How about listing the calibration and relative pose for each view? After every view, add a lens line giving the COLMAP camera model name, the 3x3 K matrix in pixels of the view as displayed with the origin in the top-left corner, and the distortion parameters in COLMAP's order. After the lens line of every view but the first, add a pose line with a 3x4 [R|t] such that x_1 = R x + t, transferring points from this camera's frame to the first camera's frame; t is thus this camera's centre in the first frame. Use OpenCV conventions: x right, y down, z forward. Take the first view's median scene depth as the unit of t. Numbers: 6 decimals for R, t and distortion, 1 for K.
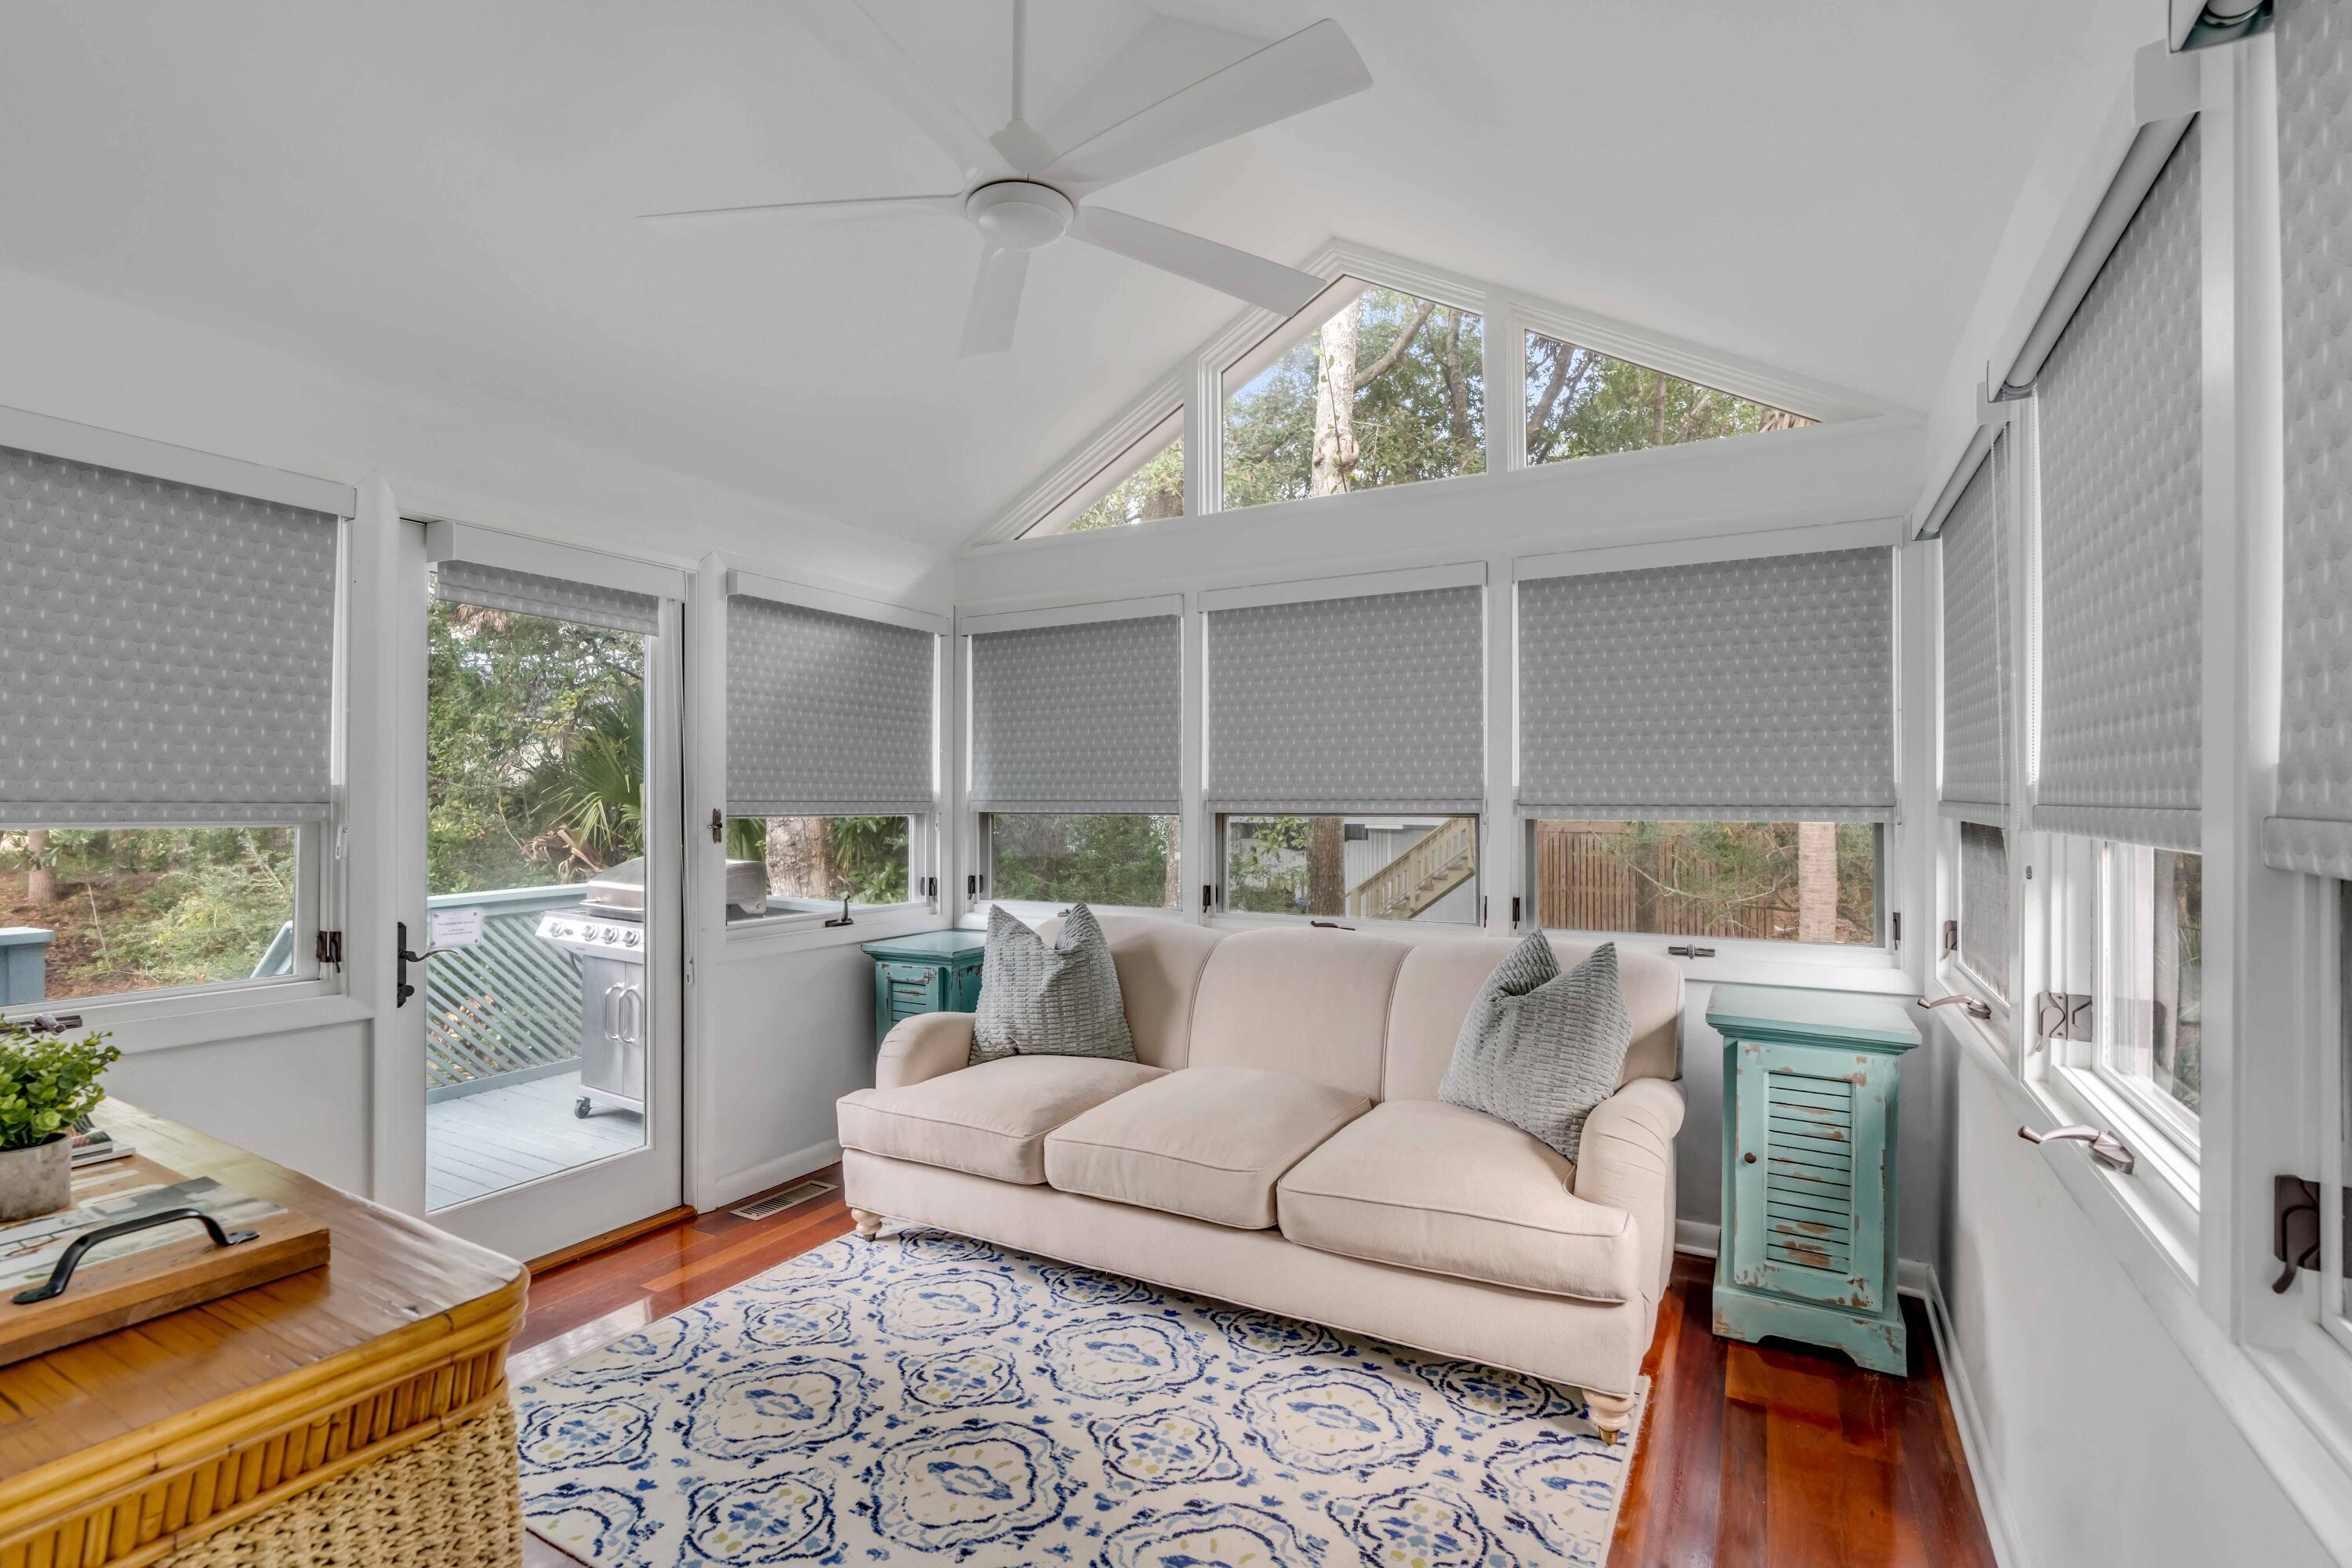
lens RADIAL K [[1071.5, 0, 1177.0], [0, 1071.5, 781.4], [0, 0, 1]] dist [0.004471, 0.000312]
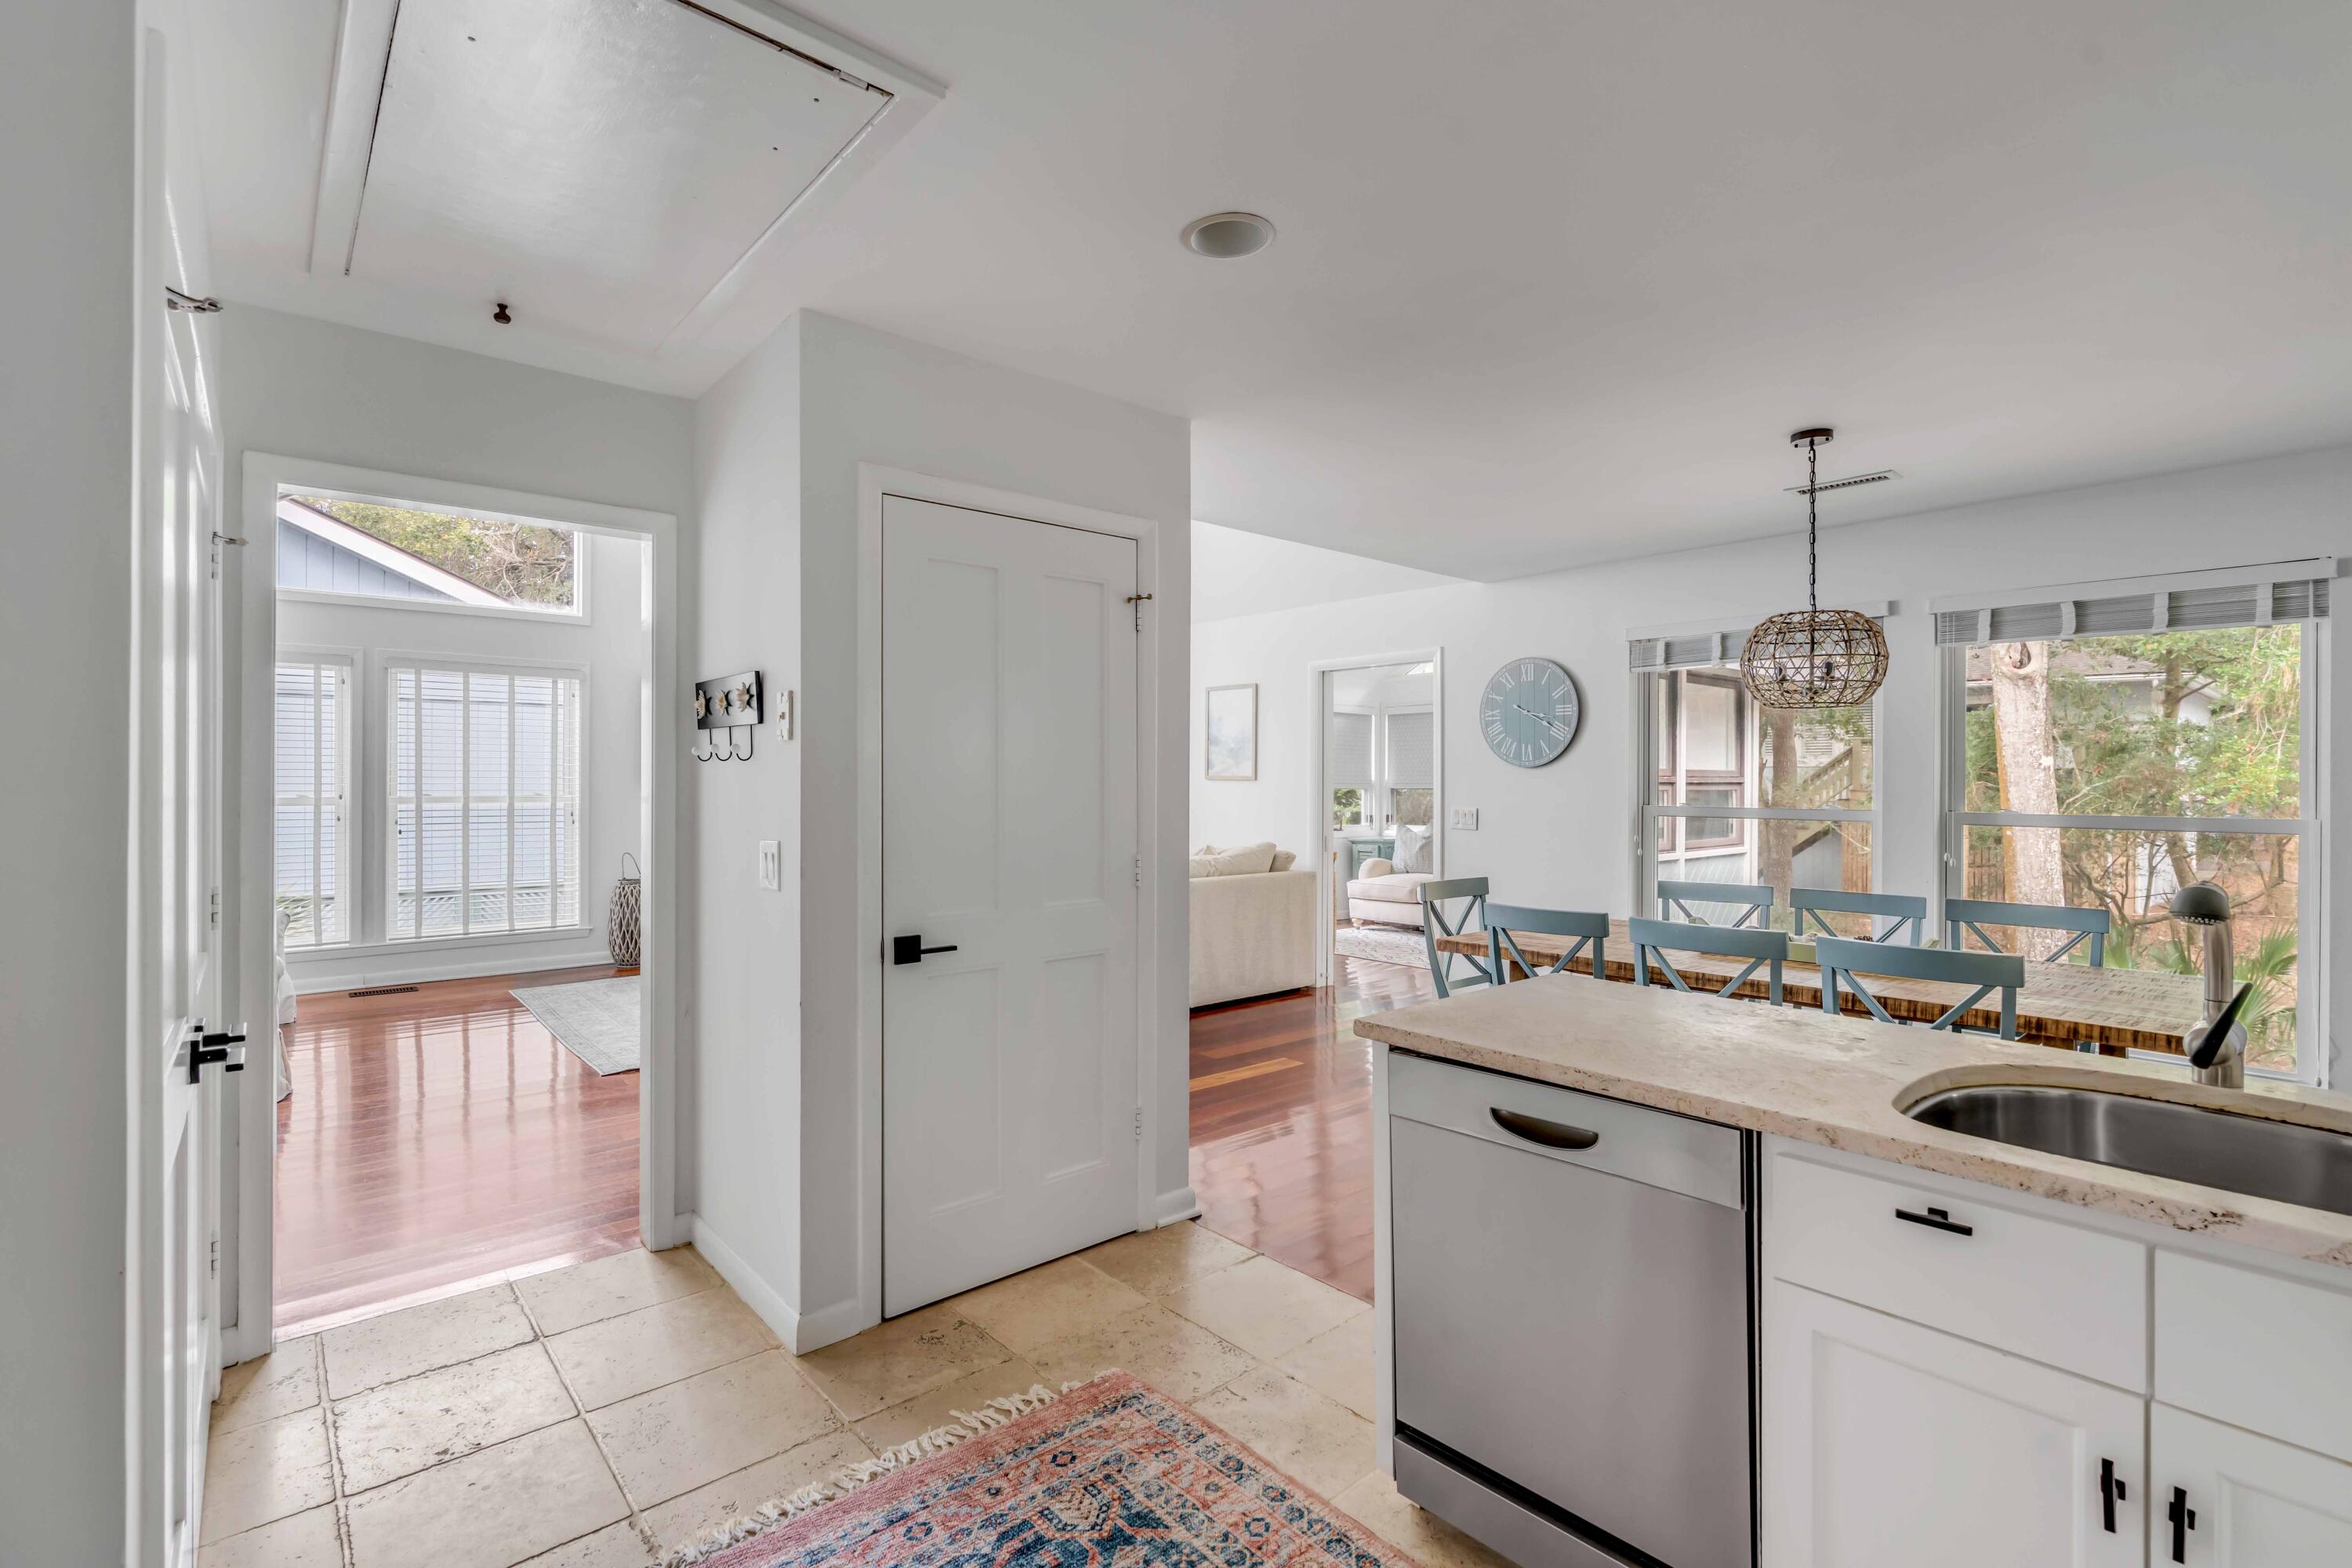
lens RADIAL K [[1071.5, 0, 1168.7], [0, 1071.5, 774.3], [0, 0, 1]] dist [0.004471, 0.000312]
pose [[0.933071, -0.001722, -0.359687, 0.308312], [0.004298, 0.999971, 0.006363, -0.026672], [0.359666, -0.007483, 0.933051, -2.043984]]
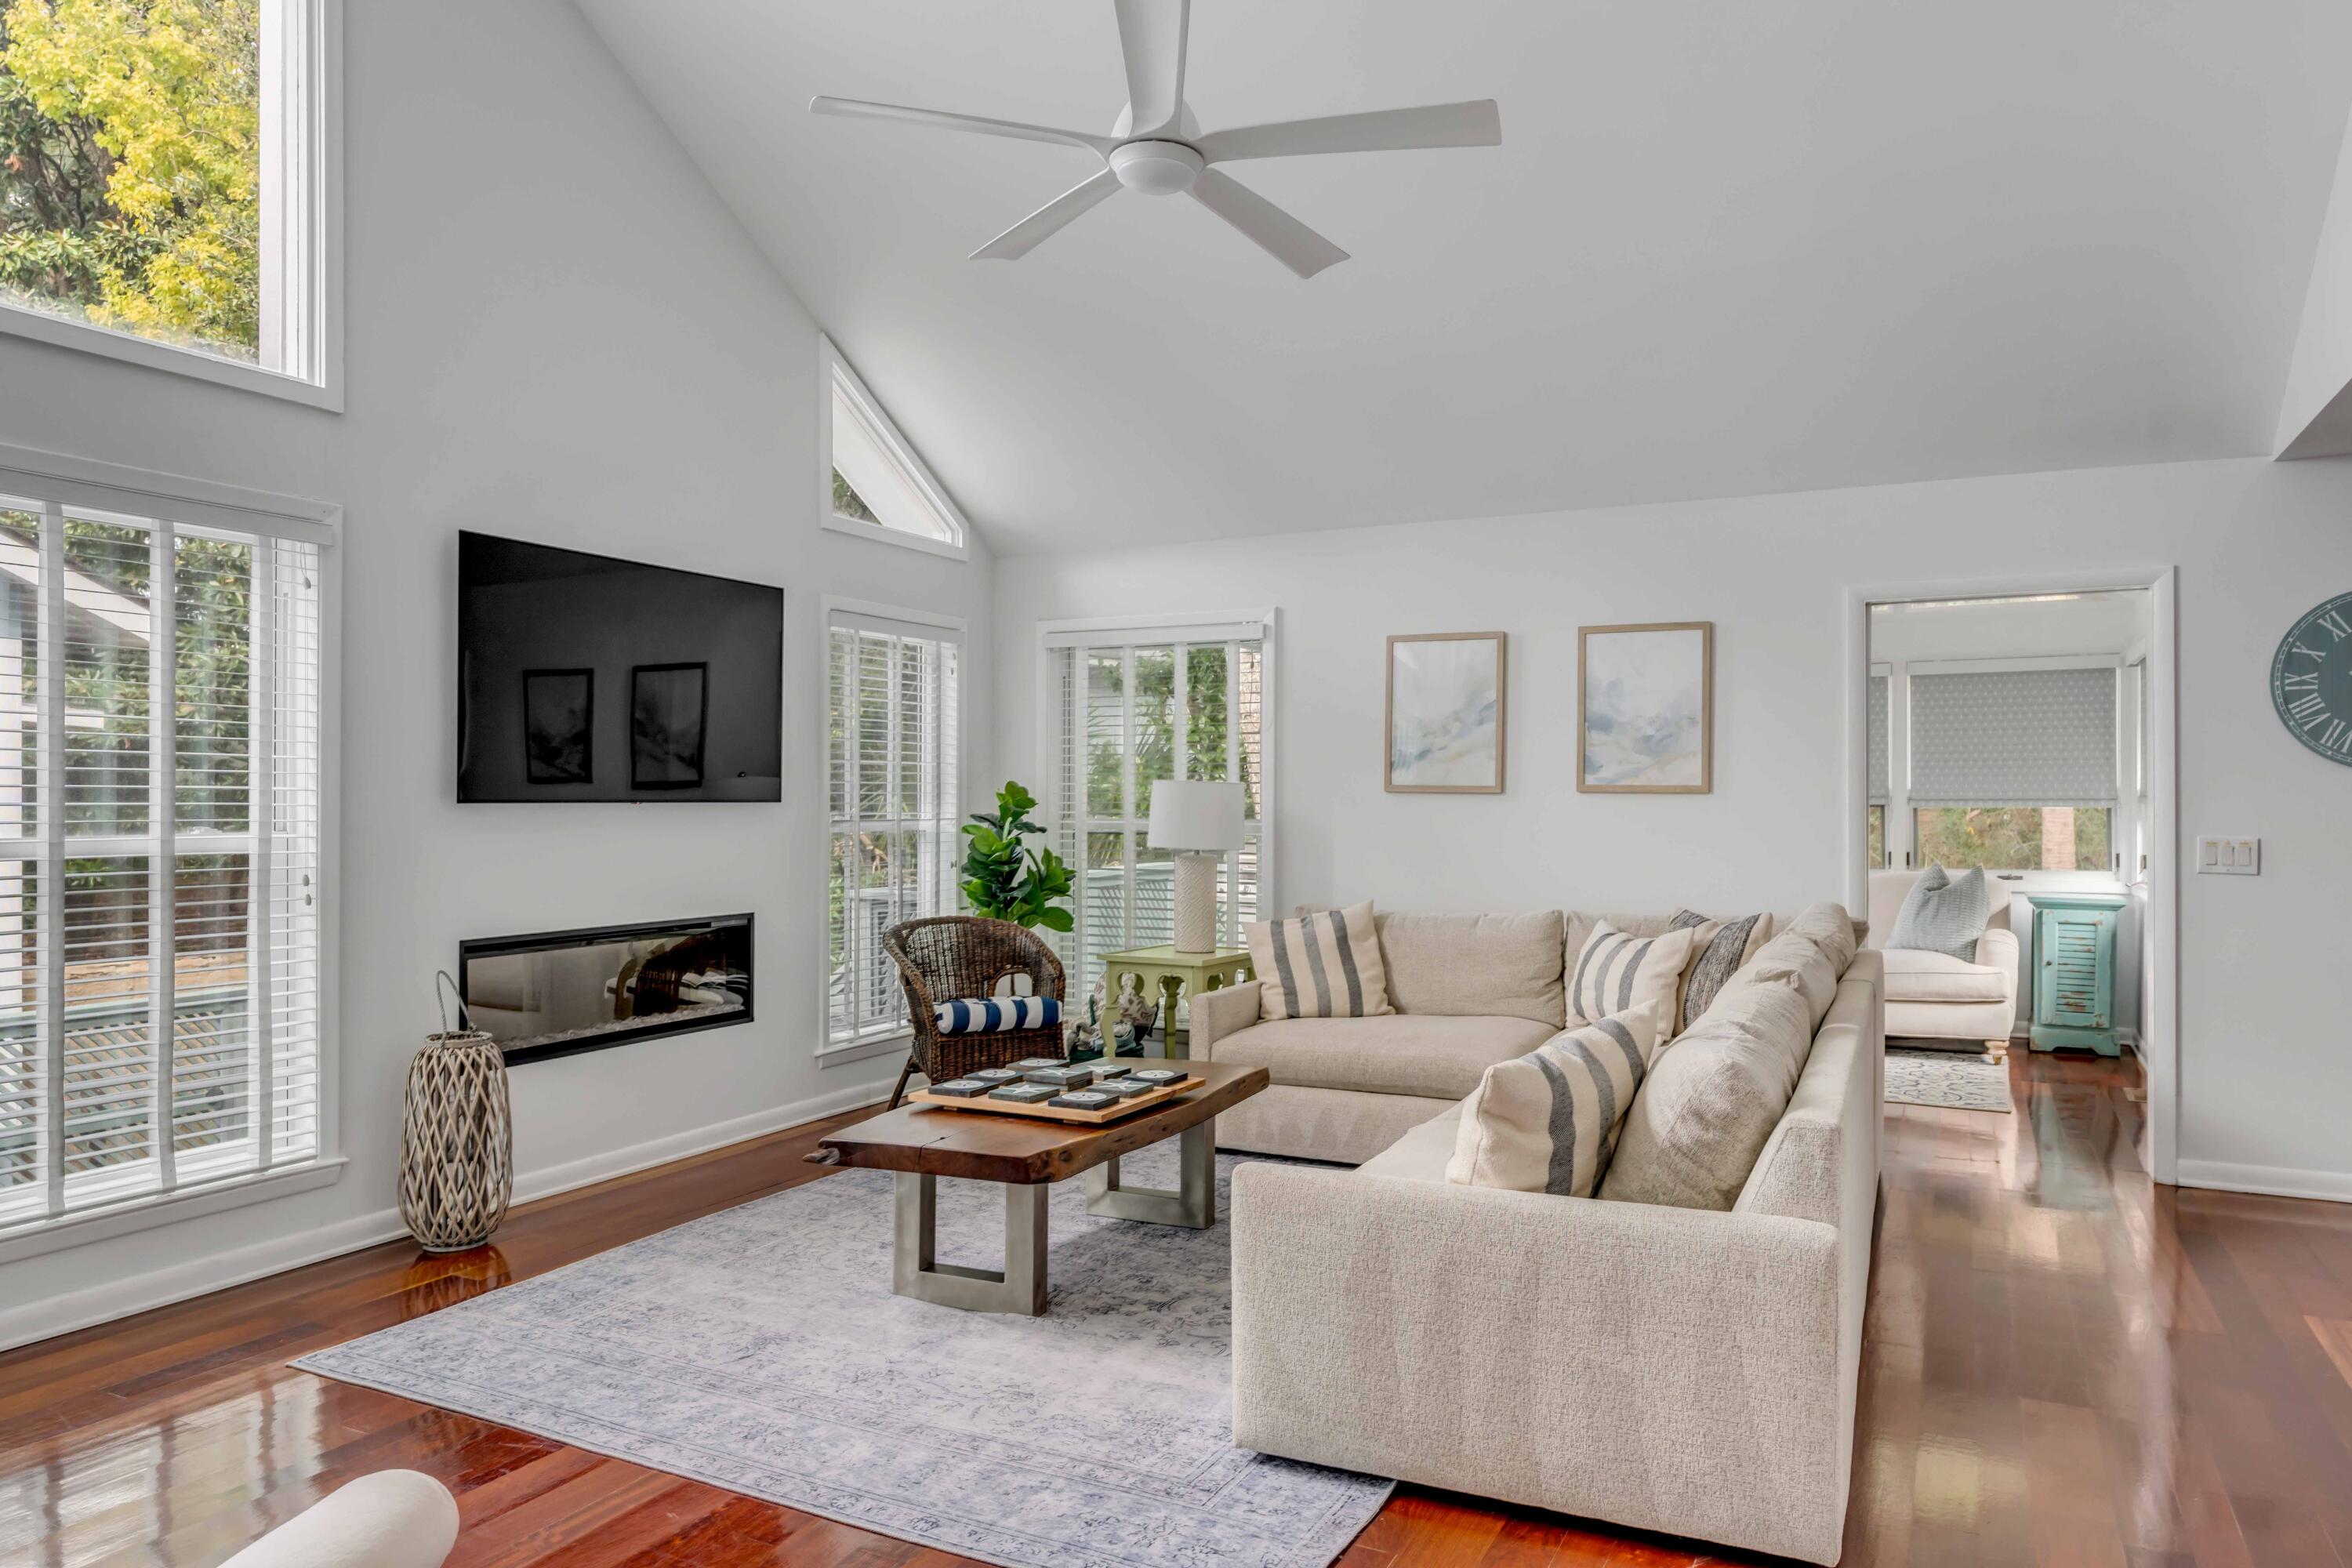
lens RADIAL K [[1501.0, 0, 1173.3], [0, 1501.0, 792.0], [0, 0, 1]] dist [0.003441, -0.000010]
pose [[0.999814, -0.002503, 0.019119, -1.061932], [0.002362, 0.999970, 0.007410, -0.014285], [-0.019137, -0.007363, 0.999790, -1.640822]]
